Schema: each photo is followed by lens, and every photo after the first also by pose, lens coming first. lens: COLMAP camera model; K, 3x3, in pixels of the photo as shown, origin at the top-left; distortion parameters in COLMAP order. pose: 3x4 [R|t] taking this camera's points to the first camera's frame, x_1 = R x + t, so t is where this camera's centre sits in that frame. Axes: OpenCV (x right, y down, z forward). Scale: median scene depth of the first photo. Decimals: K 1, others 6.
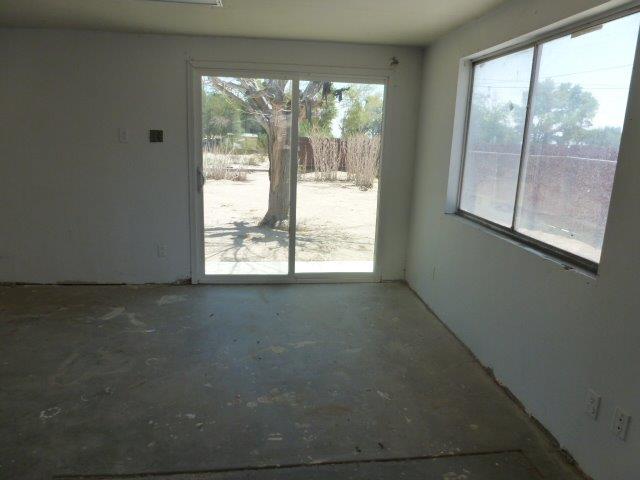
lens RADIAL K [[461.0, 0, 319.0], [0, 461.0, 241.0], [0, 0, 1]] dist [-0.052806, 0.015873]
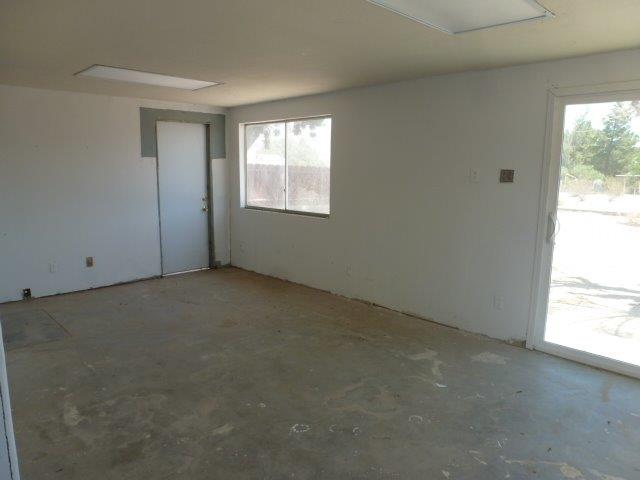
lens RADIAL K [[461.0, 0, 321.0], [0, 461.0, 239.0], [0, 0, 1]] dist [-0.052806, 0.015873]
pose [[0.616025, 0.099253, -0.781449, 0.138960], [-0.168598, 0.985655, -0.007718, -0.037279], [0.769472, 0.136505, 0.623922, 0.167857]]
